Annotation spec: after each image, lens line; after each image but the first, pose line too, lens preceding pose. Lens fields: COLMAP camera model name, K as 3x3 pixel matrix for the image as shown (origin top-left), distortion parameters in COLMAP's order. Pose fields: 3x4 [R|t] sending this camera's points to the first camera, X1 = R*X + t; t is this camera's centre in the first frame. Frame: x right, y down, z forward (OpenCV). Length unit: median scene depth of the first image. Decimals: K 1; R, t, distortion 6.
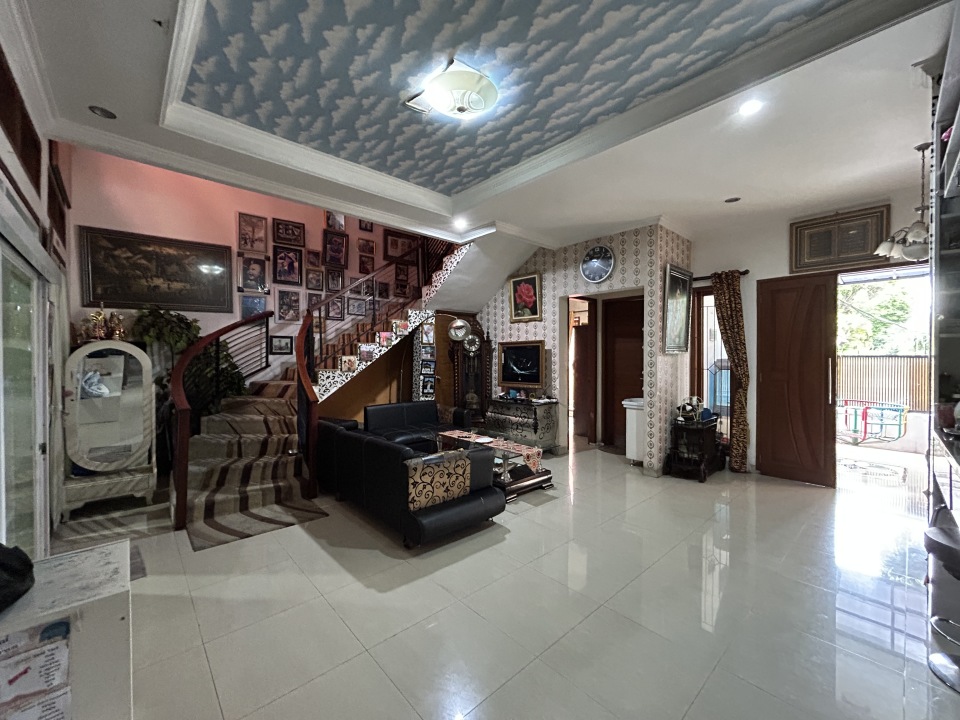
lens RADIAL K [[390.7, 0, 477.9], [0, 390.7, 359.1], [0, 0, 1]] dist [-0.000489, 0.000647]
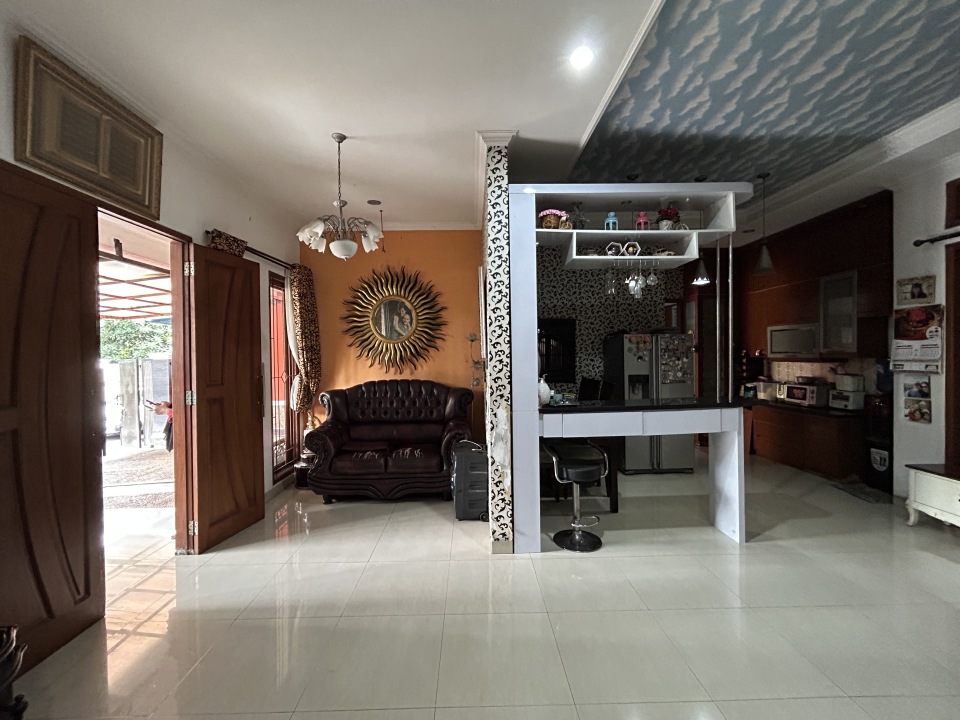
lens RADIAL K [[390.7, 0, 477.9], [0, 390.7, 359.1], [0, 0, 1]] dist [-0.000489, 0.000647]
pose [[-0.755972, -0.000880, 0.654604, 0.204961], [0.014303, 0.999738, 0.017861, -0.016298], [-0.654448, 0.022865, -0.755761, 1.119266]]
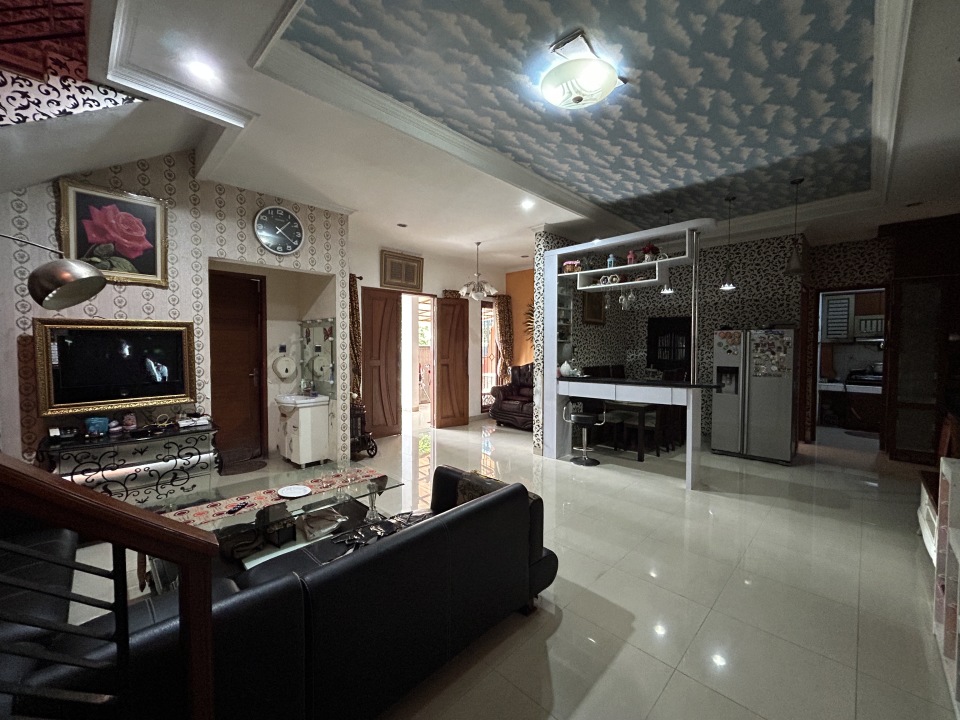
lens RADIAL K [[390.7, 0, 477.9], [0, 390.7, 359.1], [0, 0, 1]] dist [-0.000489, 0.000647]
pose [[-0.053501, -0.036292, 0.997908, -0.649660], [0.003110, 0.999328, 0.036510, -0.016967], [-0.998563, 0.005057, -0.053352, 0.826280]]
